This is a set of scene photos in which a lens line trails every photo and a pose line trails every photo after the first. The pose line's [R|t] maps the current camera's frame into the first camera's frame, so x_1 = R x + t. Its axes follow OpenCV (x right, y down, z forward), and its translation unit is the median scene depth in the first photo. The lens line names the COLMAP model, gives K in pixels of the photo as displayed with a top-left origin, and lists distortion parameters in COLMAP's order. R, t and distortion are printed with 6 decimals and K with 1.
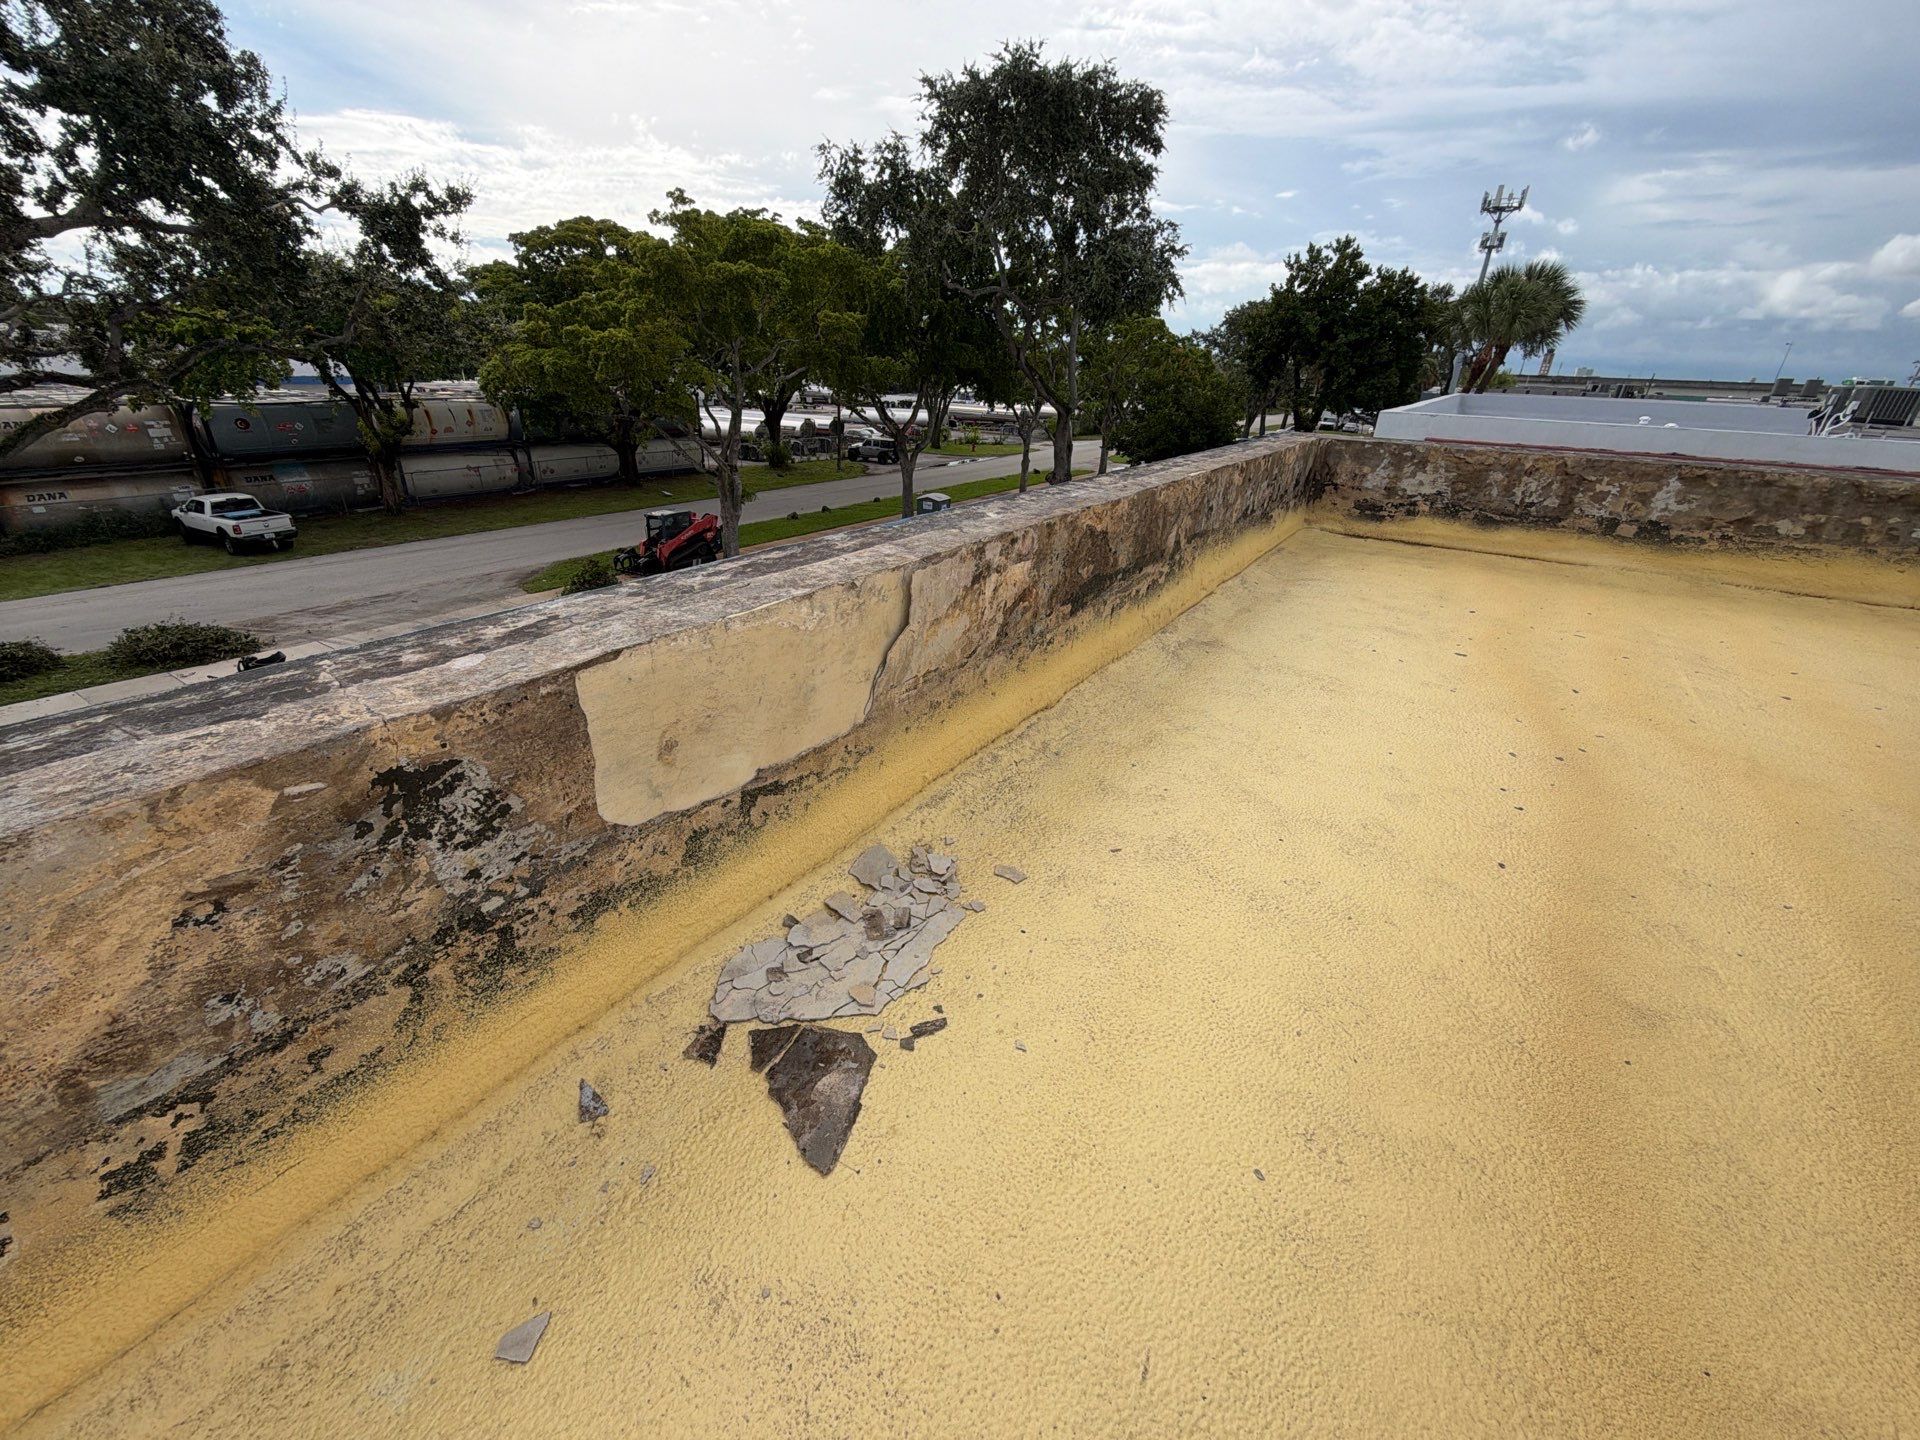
lens RADIAL K [[765.2, 0, 970.8], [0, 765.2, 715.0], [0, 0, 1]] dist [-0.000322, 0.000207]
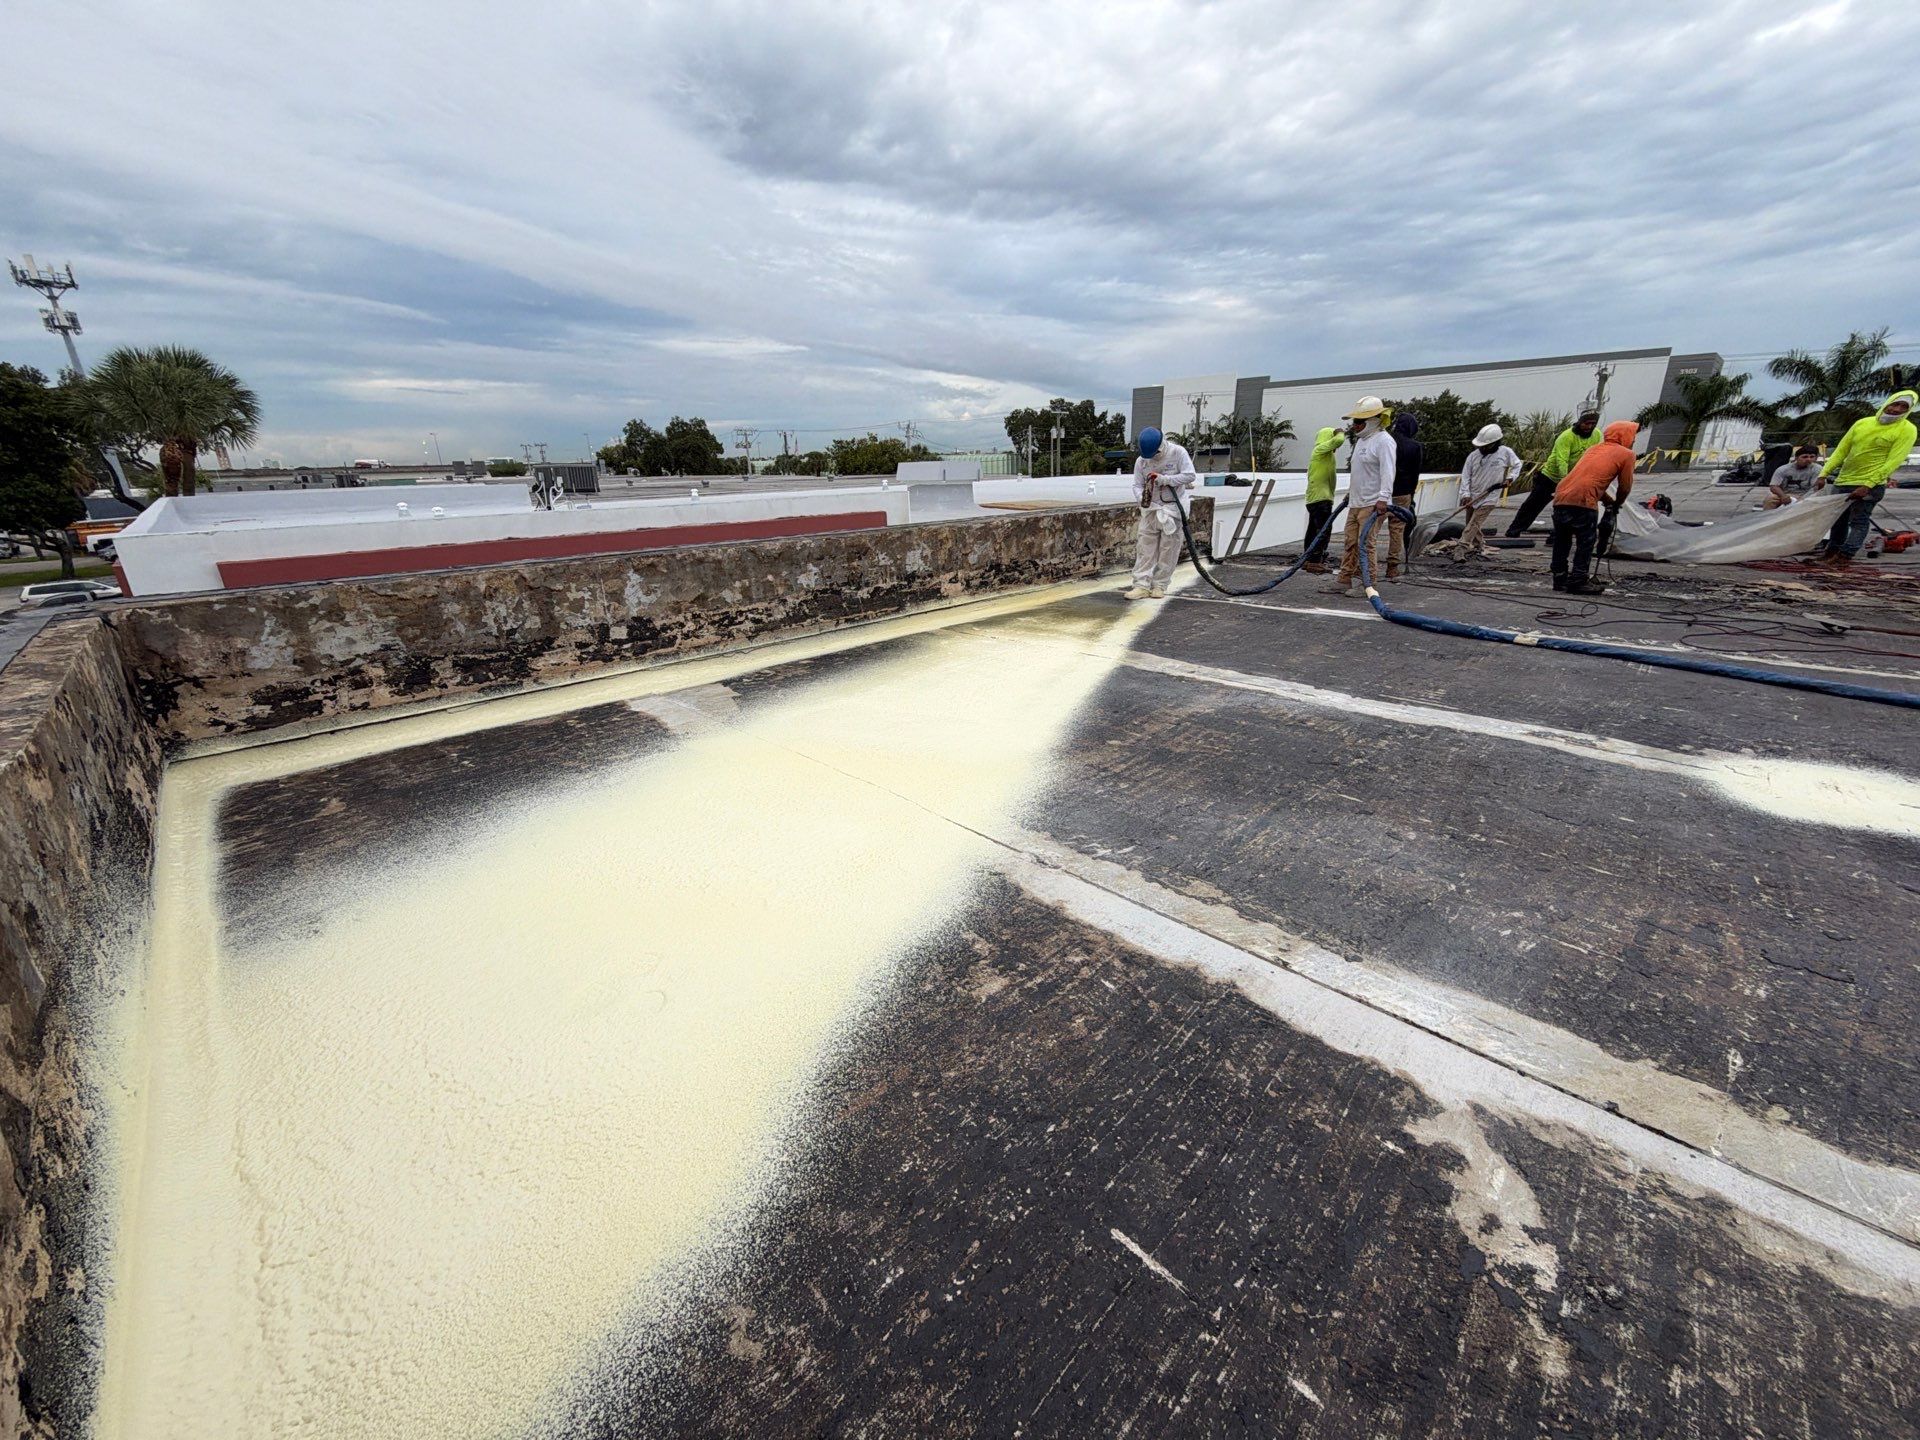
lens RADIAL K [[765.2, 0, 949.2], [0, 765.2, 711.3], [0, 0, 1]] dist [-0.000322, 0.000207]
pose [[0.234718, -0.341668, 0.910039, 0.088116], [0.436070, 0.873715, 0.215559, -0.163869], [-0.868764, 0.346245, 0.354068, 0.333877]]
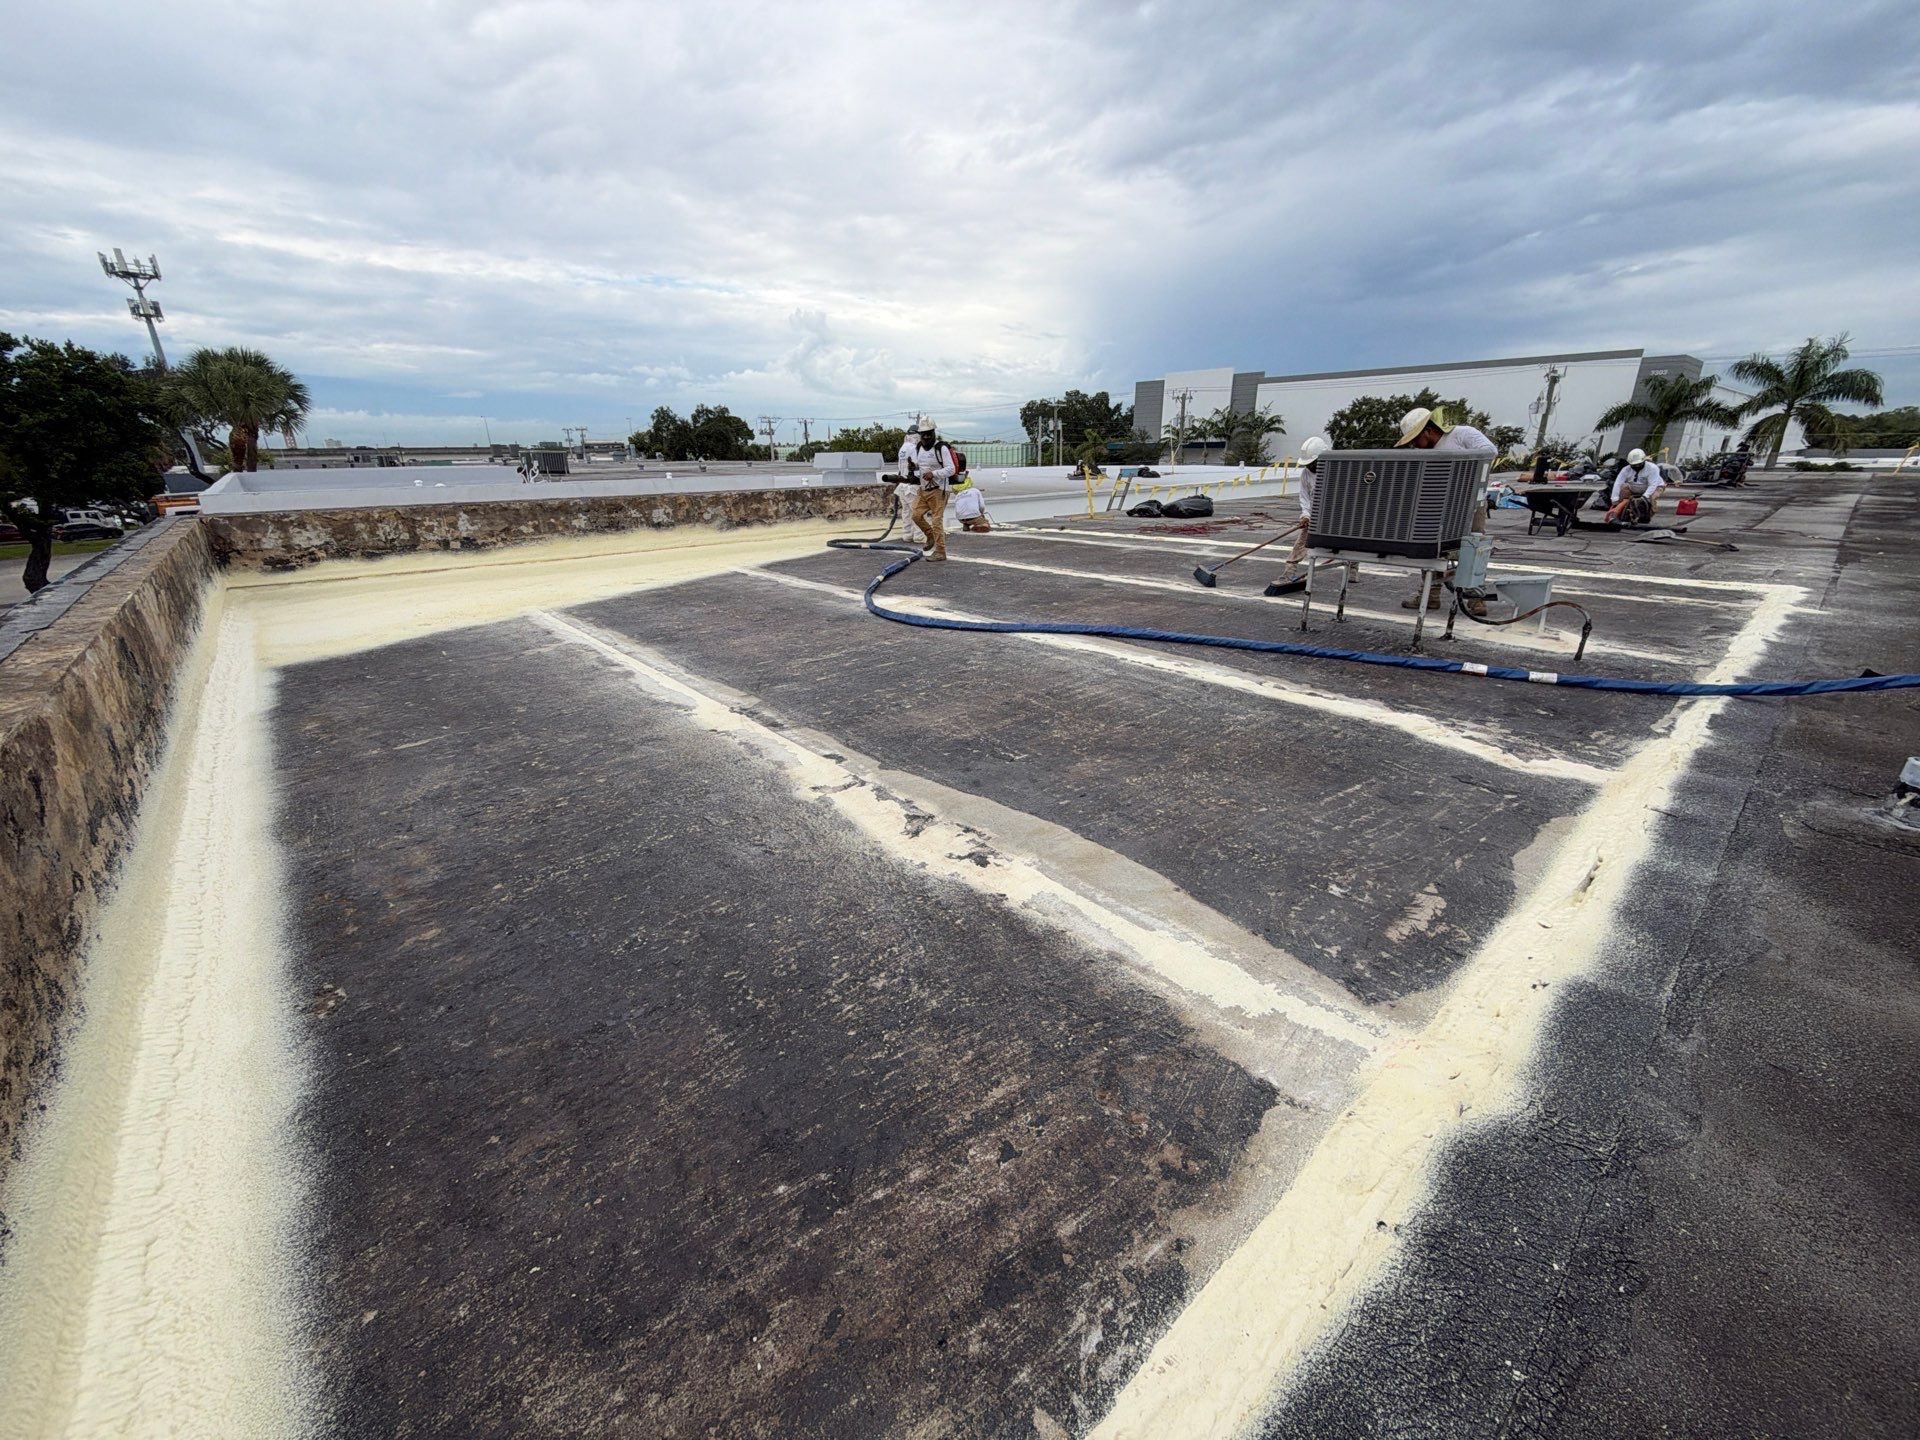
lens RADIAL K [[765.2, 0, 947.3], [0, 765.2, 711.2], [0, 0, 1]] dist [-0.000322, 0.000207]
pose [[0.285963, -0.346235, 0.893502, -0.423919], [0.420223, 0.883309, 0.207794, 0.169953], [-0.861184, 0.316049, 0.398089, -0.445945]]
